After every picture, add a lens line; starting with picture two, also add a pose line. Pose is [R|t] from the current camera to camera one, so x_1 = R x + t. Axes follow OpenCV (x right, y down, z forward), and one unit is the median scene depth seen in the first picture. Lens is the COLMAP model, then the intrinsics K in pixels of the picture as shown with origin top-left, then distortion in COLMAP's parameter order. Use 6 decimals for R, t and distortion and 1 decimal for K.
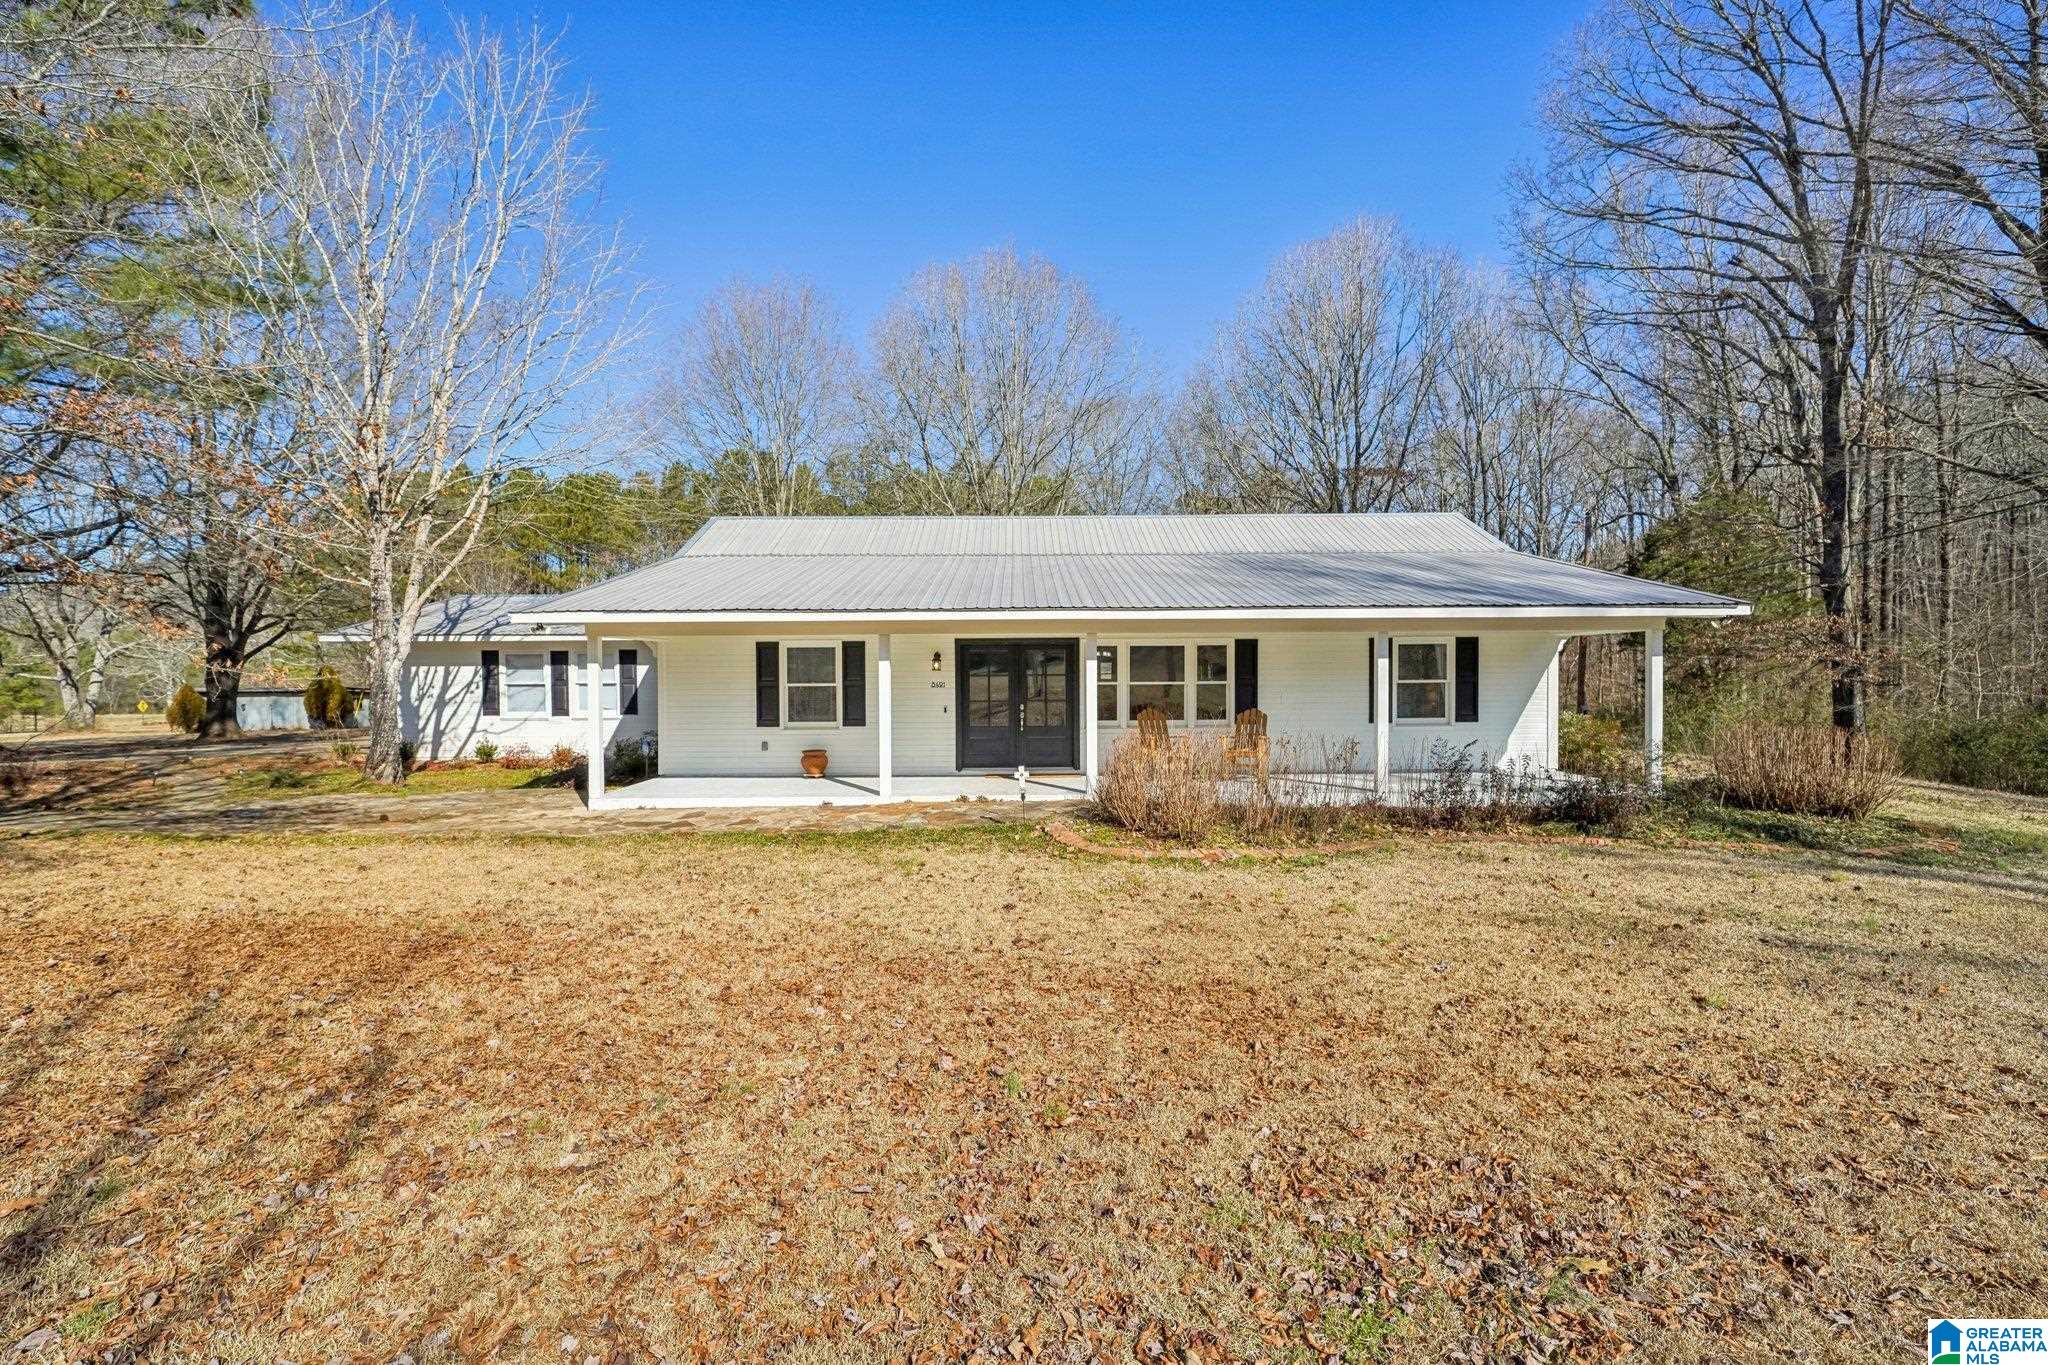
lens RADIAL K [[920.9, 0, 1005.2], [0, 920.9, 684.5], [0, 0, 1]] dist [0.000134, 0.005187]
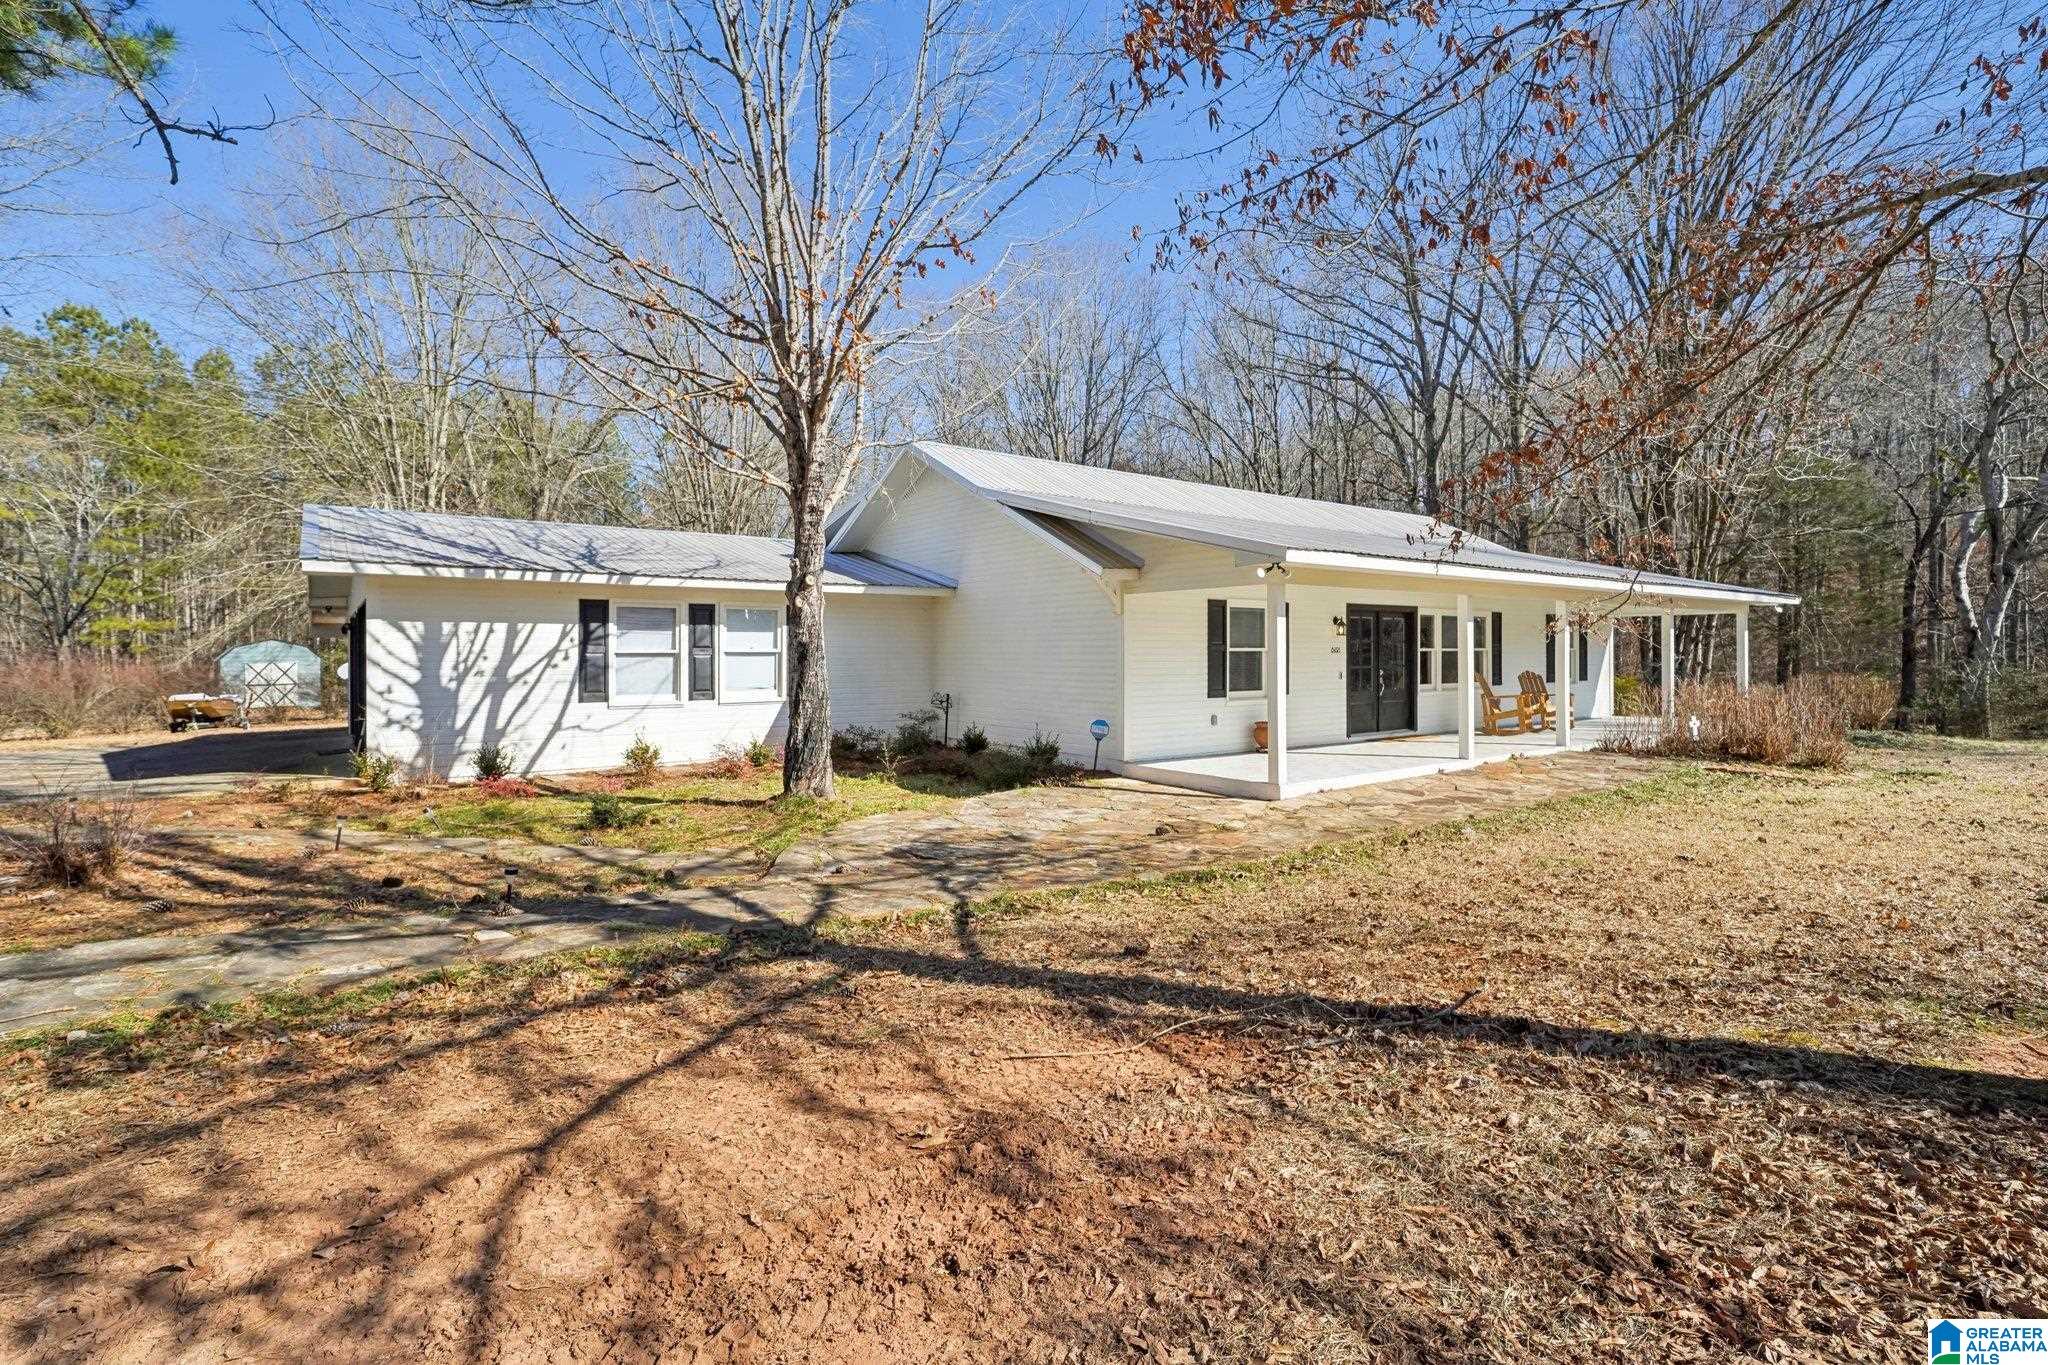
lens RADIAL K [[948.6, 0, 988.7], [0, 948.6, 667.6], [0, 0, 1]] dist [0.005380, 0.005008]
pose [[0.801761, -0.007838, 0.597593, -0.753546], [0.007328, 0.999968, 0.003285, 0.010042], [-0.597599, 0.001746, 0.801793, 0.322982]]
